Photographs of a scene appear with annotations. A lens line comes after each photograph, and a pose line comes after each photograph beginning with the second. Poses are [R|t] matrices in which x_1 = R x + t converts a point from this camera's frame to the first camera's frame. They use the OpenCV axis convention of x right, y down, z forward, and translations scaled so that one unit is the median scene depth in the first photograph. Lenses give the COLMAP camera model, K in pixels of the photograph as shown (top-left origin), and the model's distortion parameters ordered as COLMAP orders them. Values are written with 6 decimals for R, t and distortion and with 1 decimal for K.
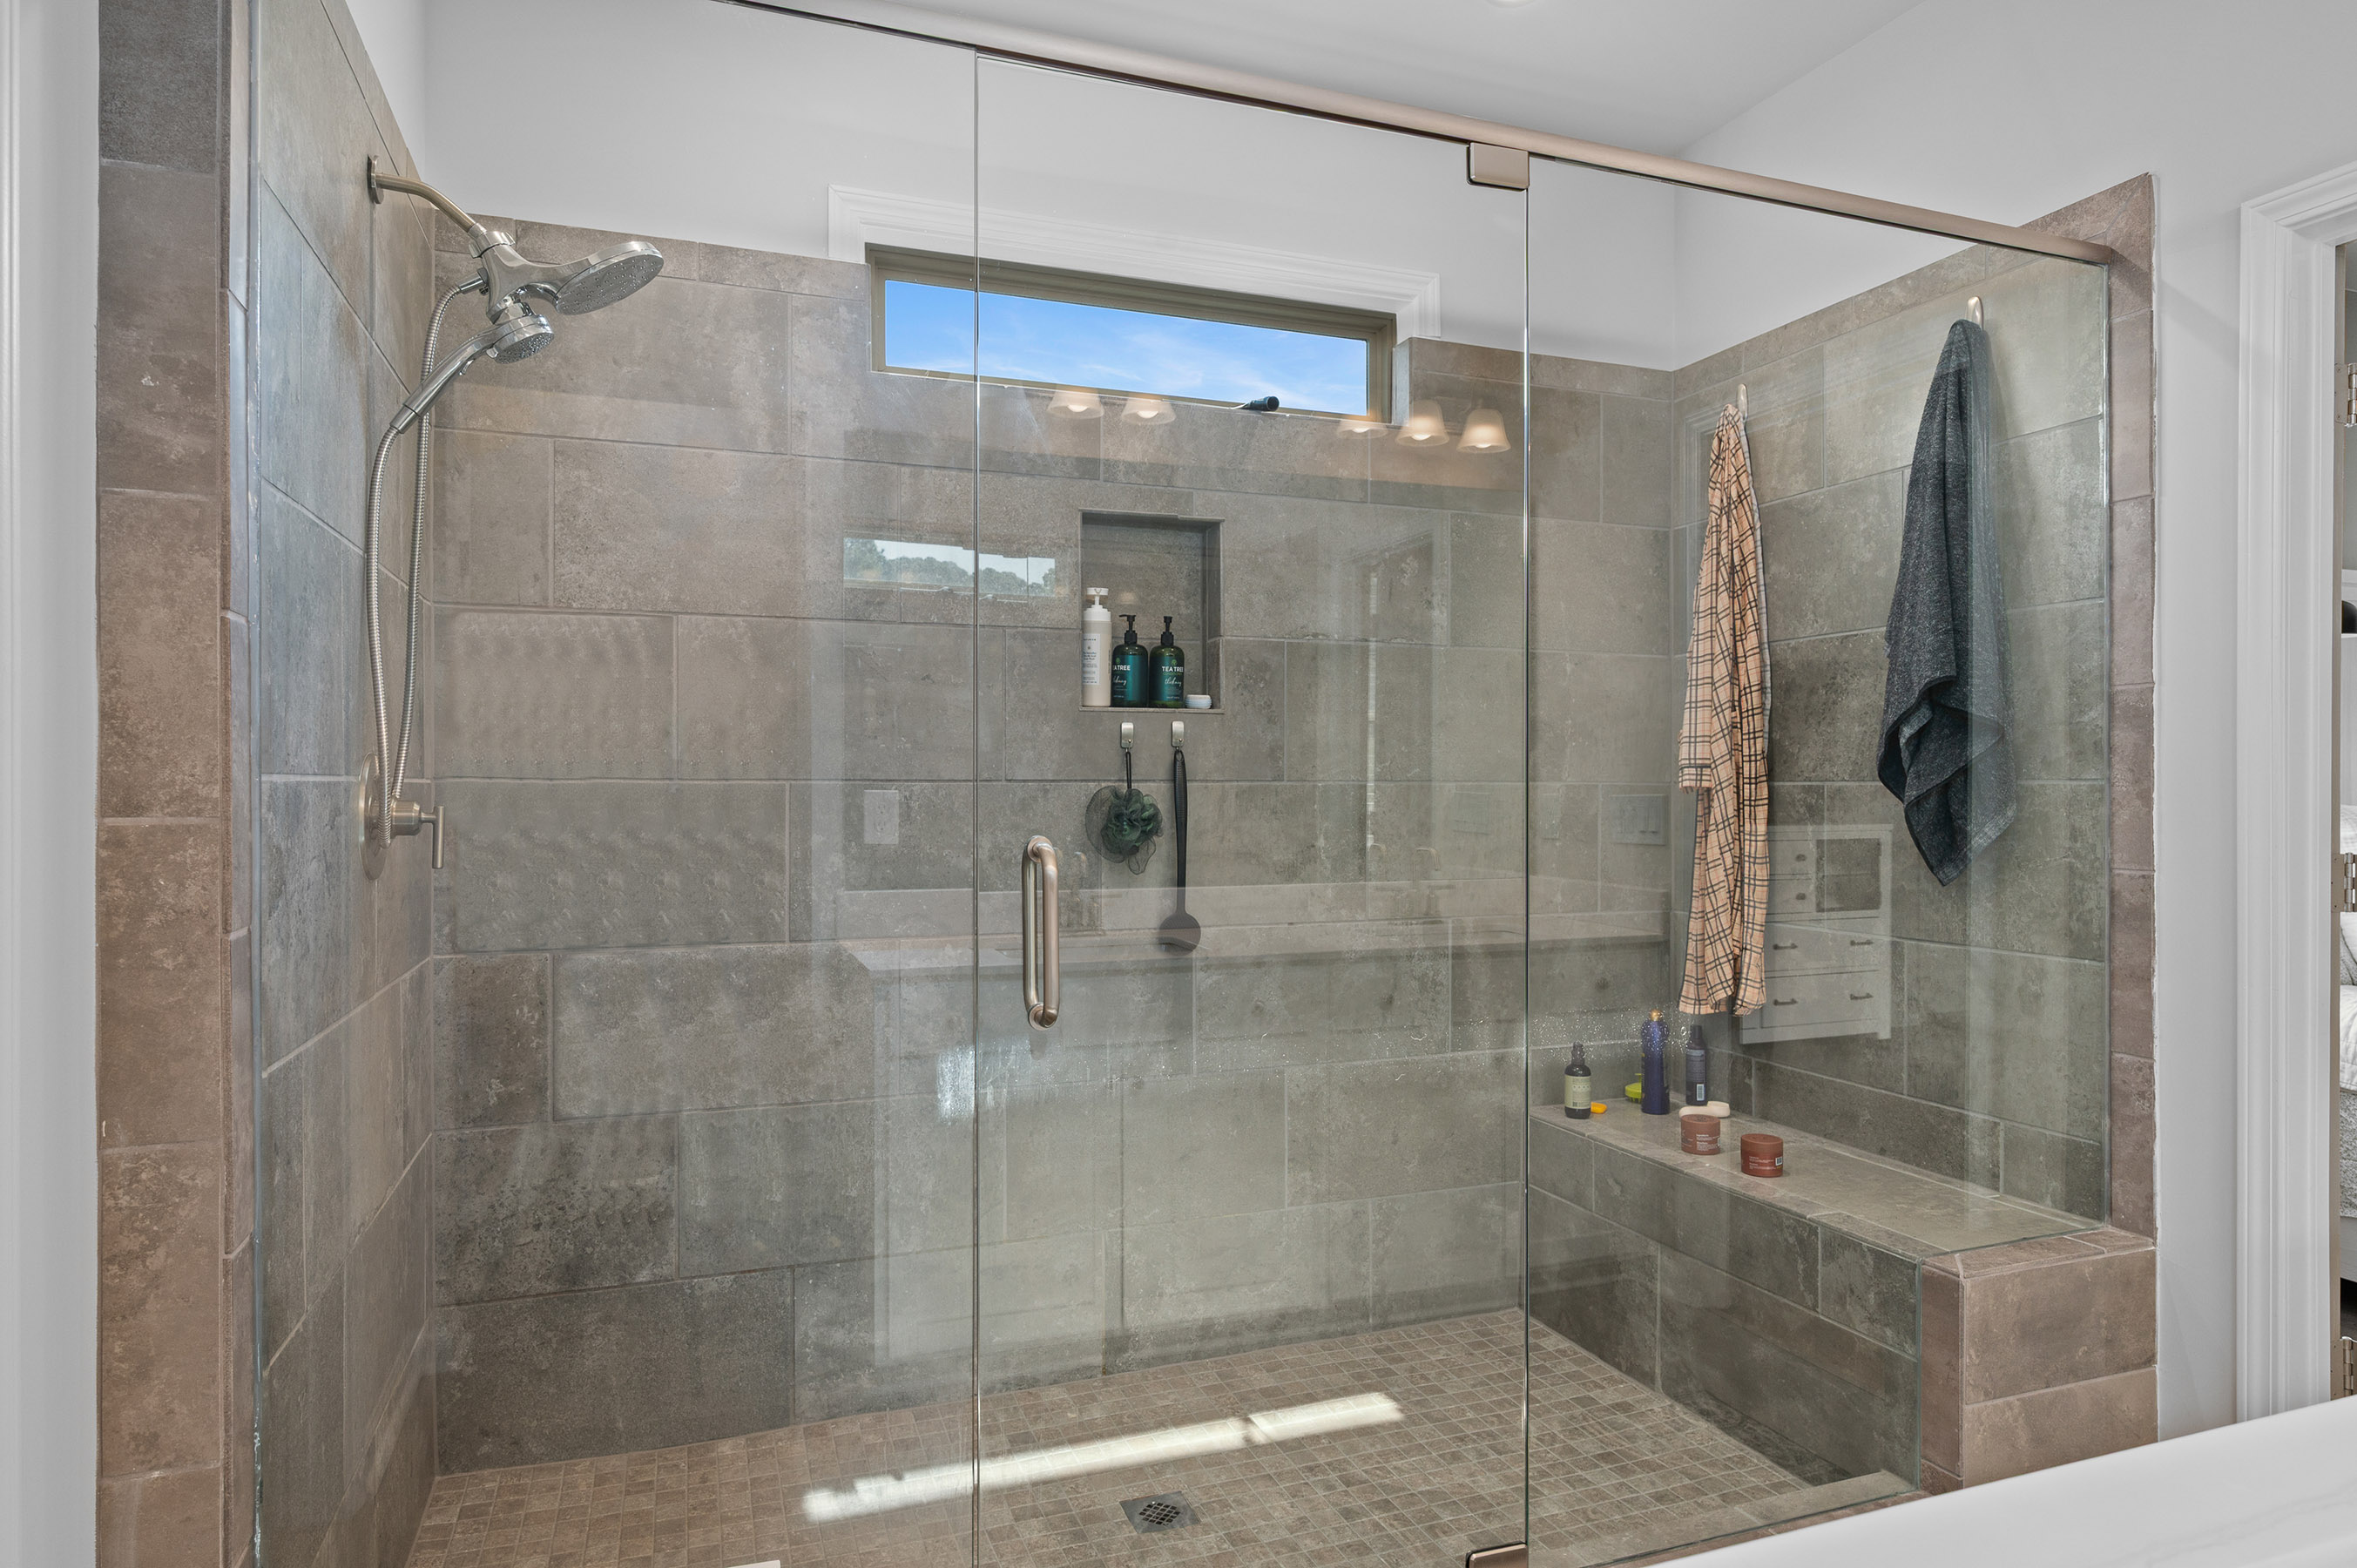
lens RADIAL K [[1399.3, 0, 1180.3], [0, 1399.3, 788.4], [0, 0, 1]] dist [-0.001827, -0.000937]
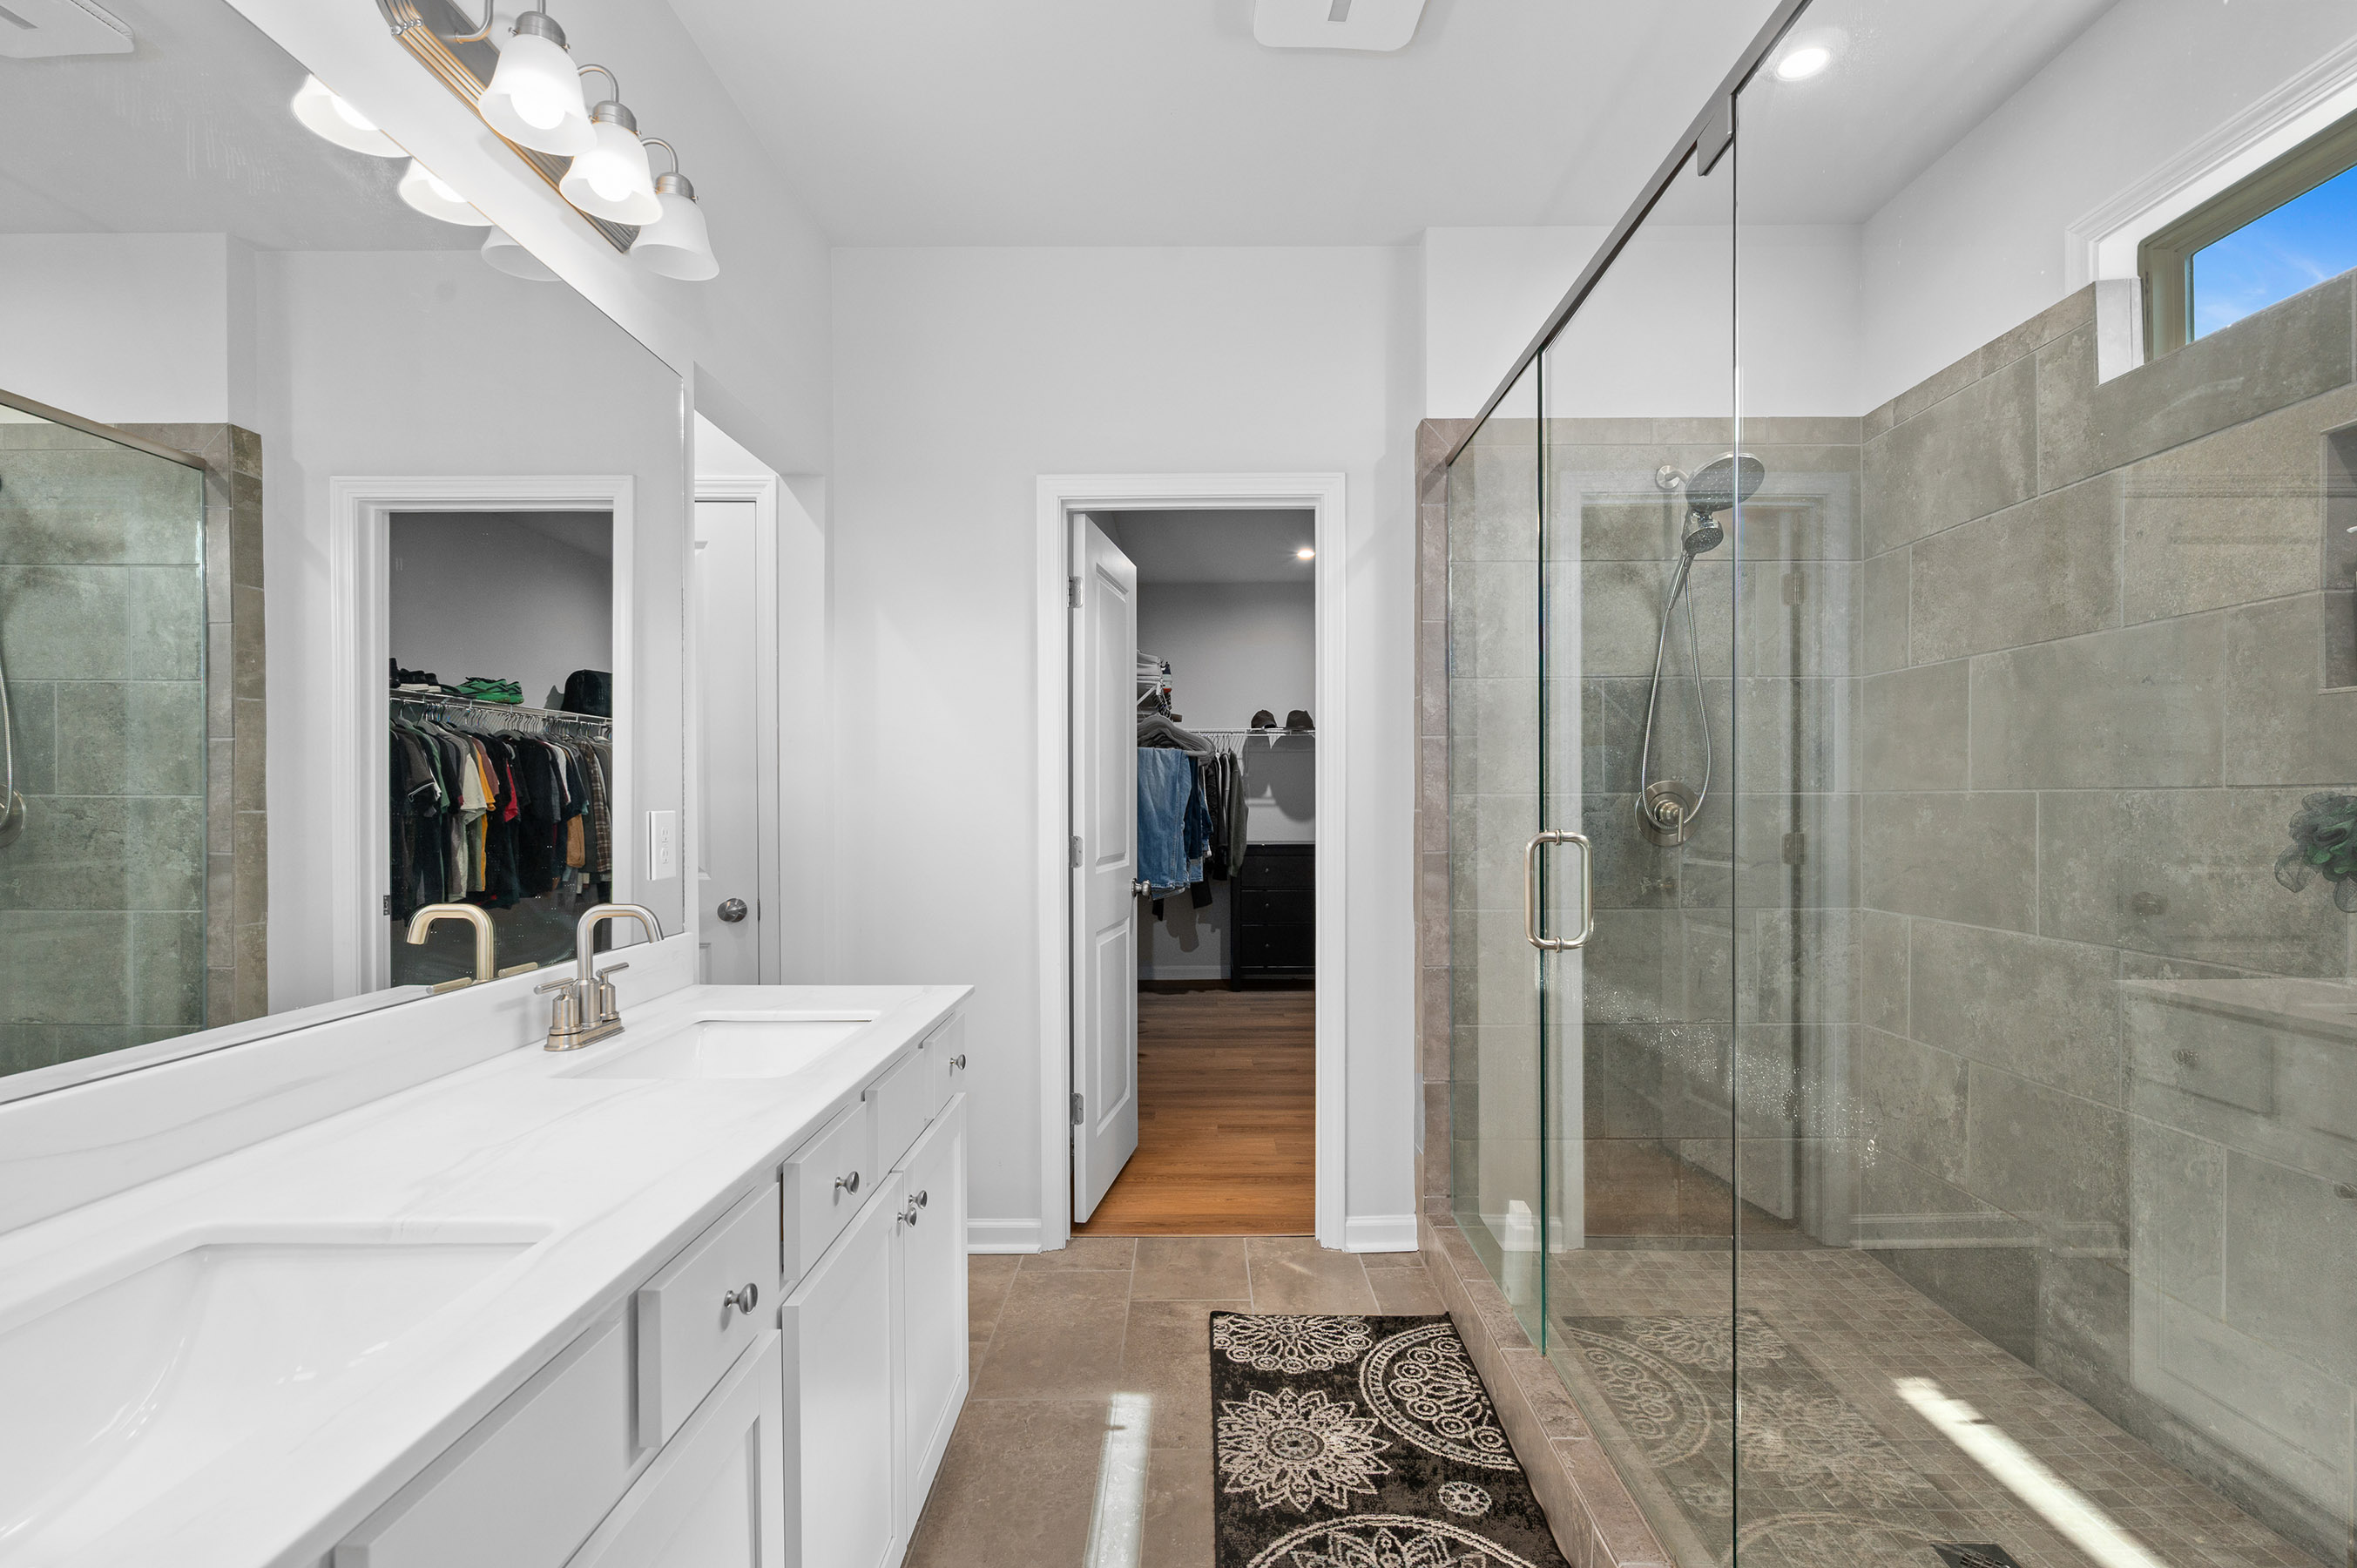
lens RADIAL K [[1060.6, 0, 1197.1], [0, 1060.6, 802.4], [0, 0, 1]] dist [-0.009027, -0.000039]
pose [[-0.350439, 0.002543, -0.936582, 0.731622], [0.002914, 0.999994, 0.001625, 0.001264], [0.936581, -0.002160, -0.350444, 0.663885]]
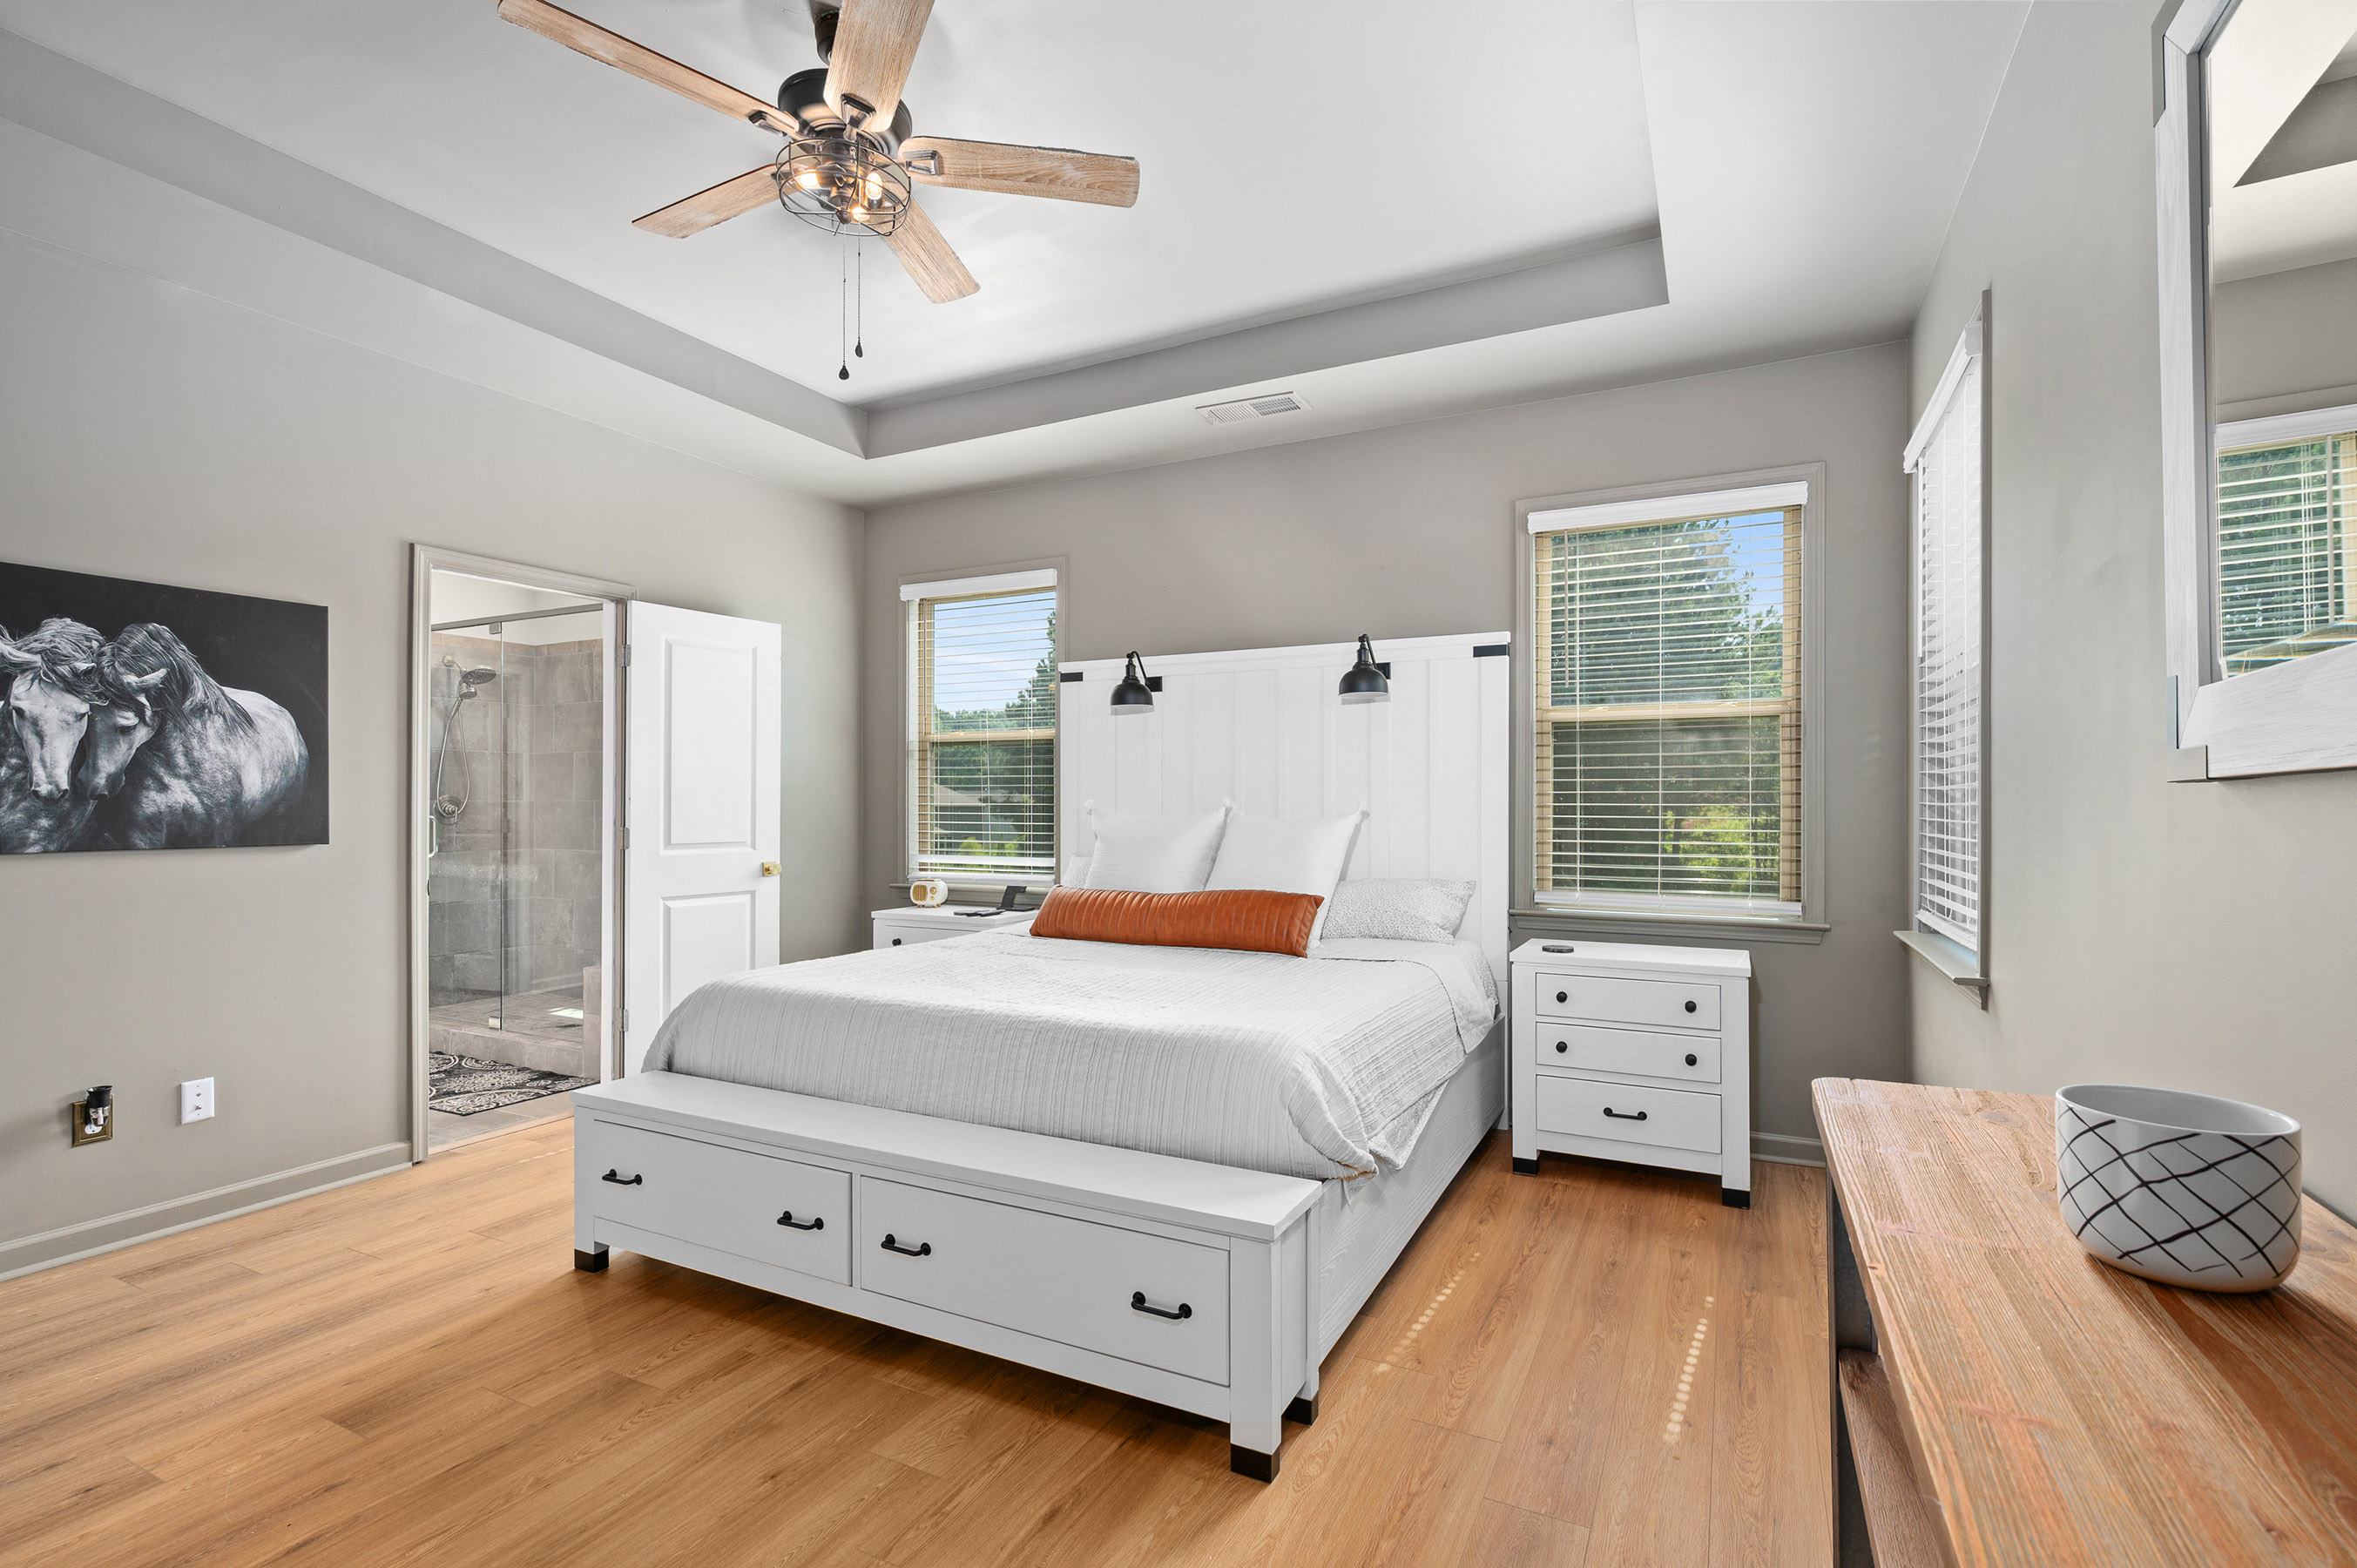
lens RADIAL K [[1060.6, 0, 1194.6], [0, 1060.6, 801.3], [0, 0, 1]] dist [-0.009027, -0.000039]
pose [[0.685392, -0.001181, -0.728173, 2.439046], [0.002464, 0.999997, 0.000698, -0.001286], [0.728170, -0.002273, 0.685393, 0.331799]]
